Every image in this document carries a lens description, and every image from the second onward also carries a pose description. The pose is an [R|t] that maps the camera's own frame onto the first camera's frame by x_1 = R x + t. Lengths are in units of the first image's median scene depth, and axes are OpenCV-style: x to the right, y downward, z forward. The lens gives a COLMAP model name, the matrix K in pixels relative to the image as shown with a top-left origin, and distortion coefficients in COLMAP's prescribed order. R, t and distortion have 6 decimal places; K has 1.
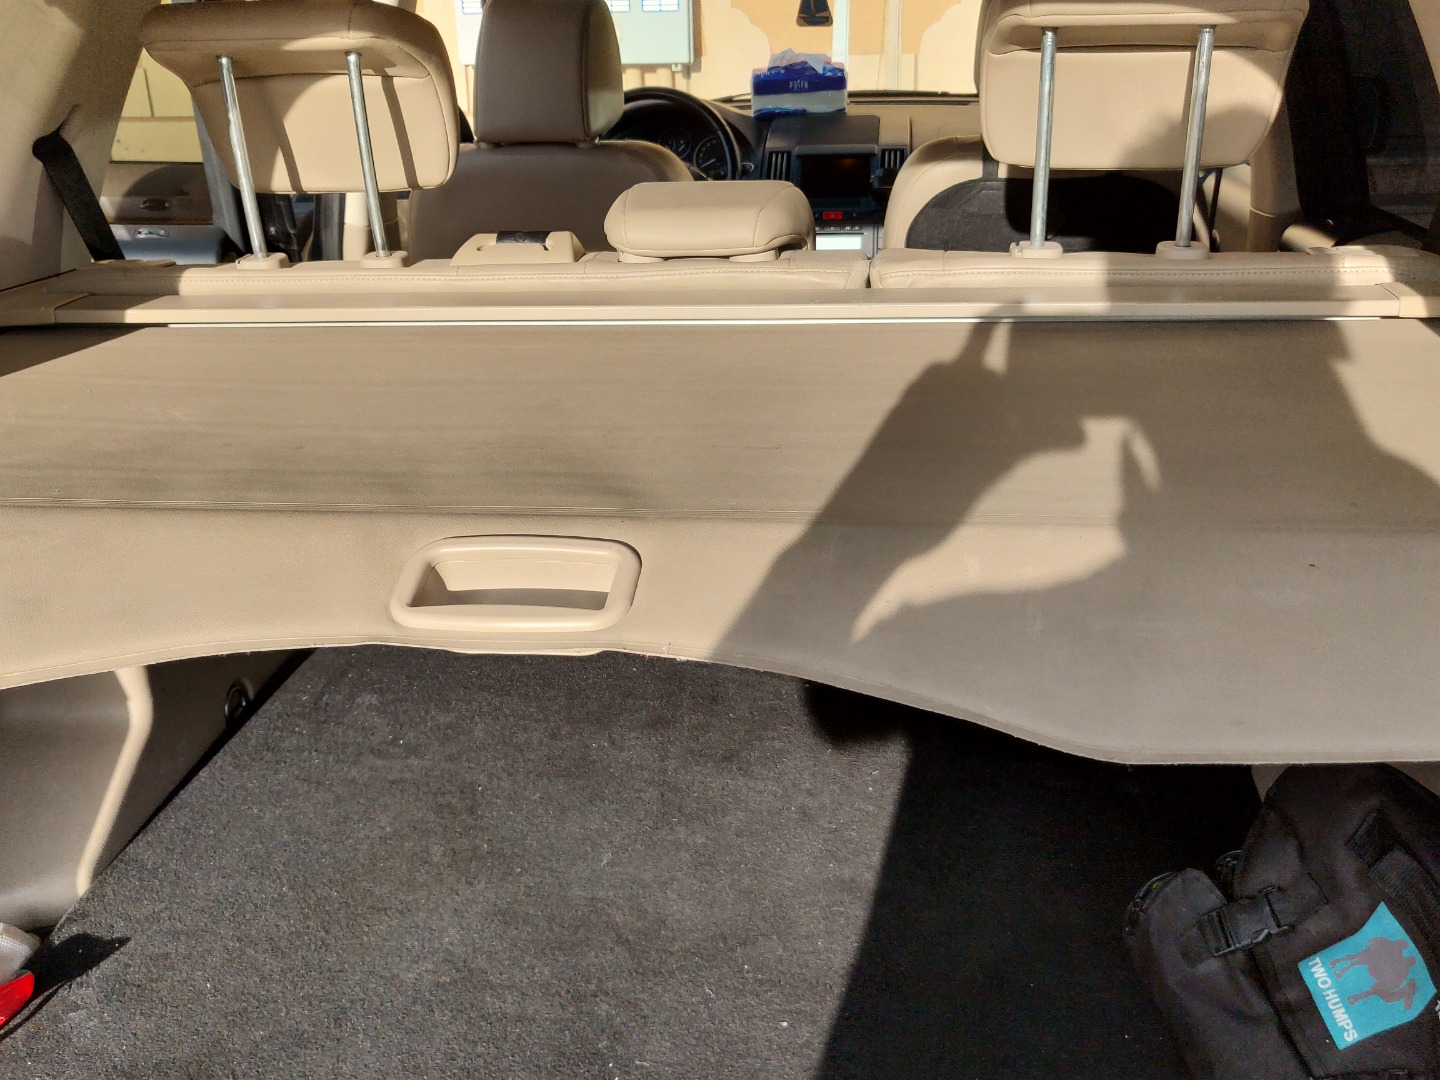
lens RADIAL K [[1430.8, 0, 720.0], [0, 1430.8, 540.0], [0, 0, 1]] dist [-0.020375, -0.013230]
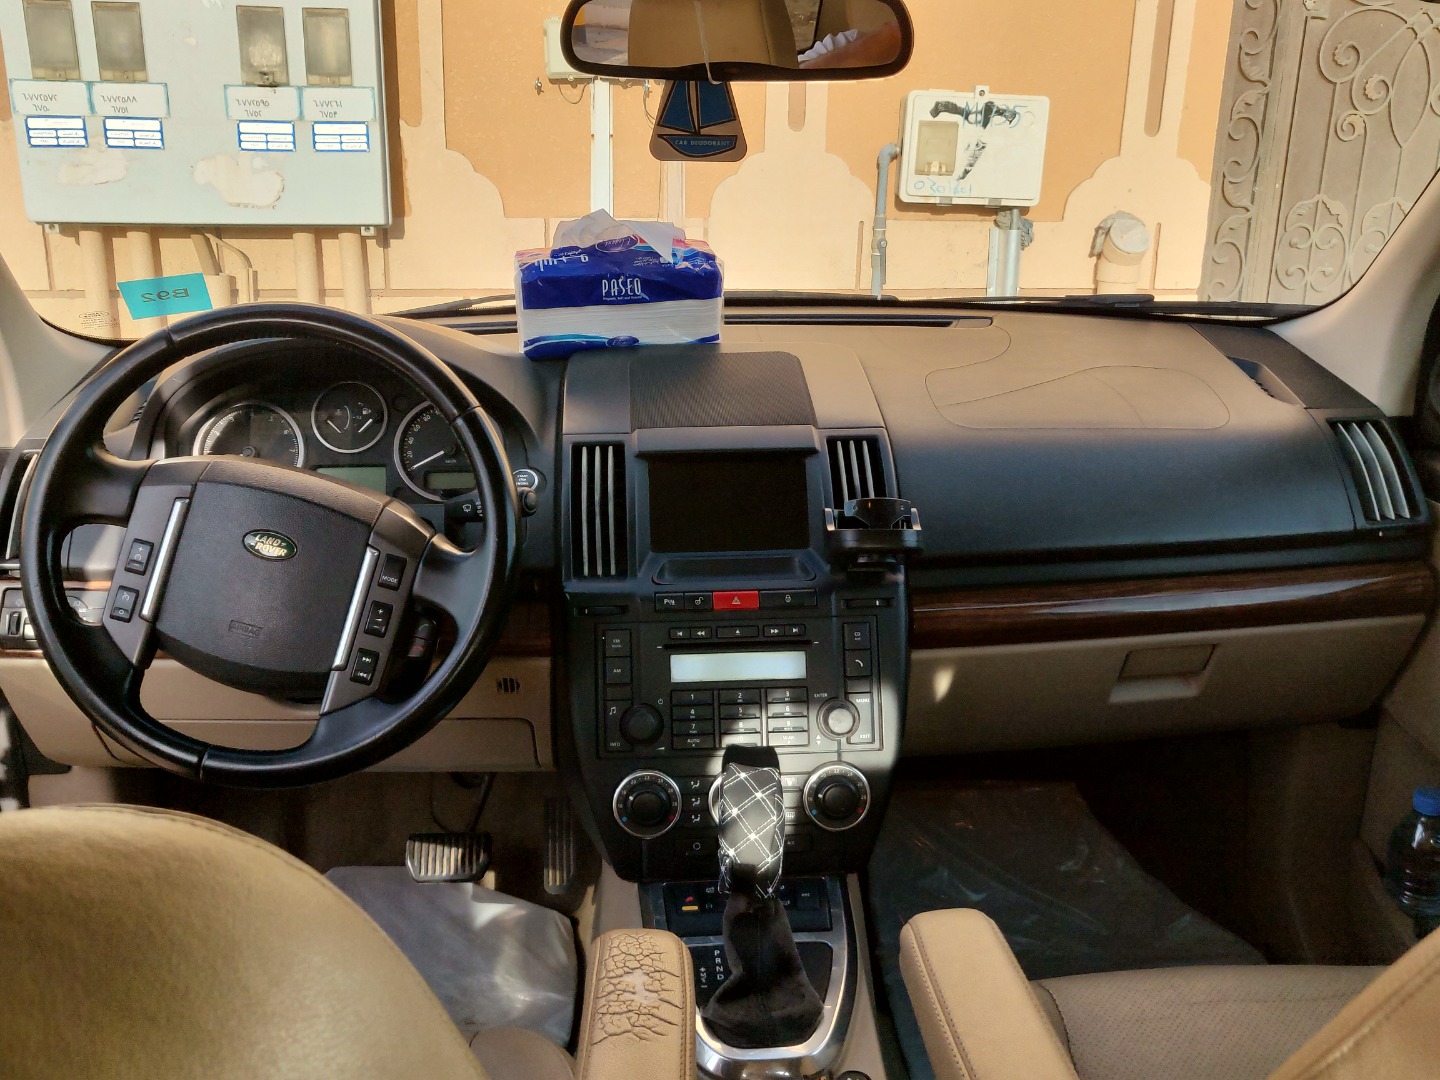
lens RADIAL K [[1430.8, 0, 720.0], [0, 1430.8, 540.0], [0, 0, 1]] dist [-0.020375, -0.013230]
pose [[0.979732, -0.026228, 0.198589, -0.008071], [0.046405, 0.994140, -0.097638, -0.189128], [-0.194864, 0.104875, 0.975207, 0.545387]]
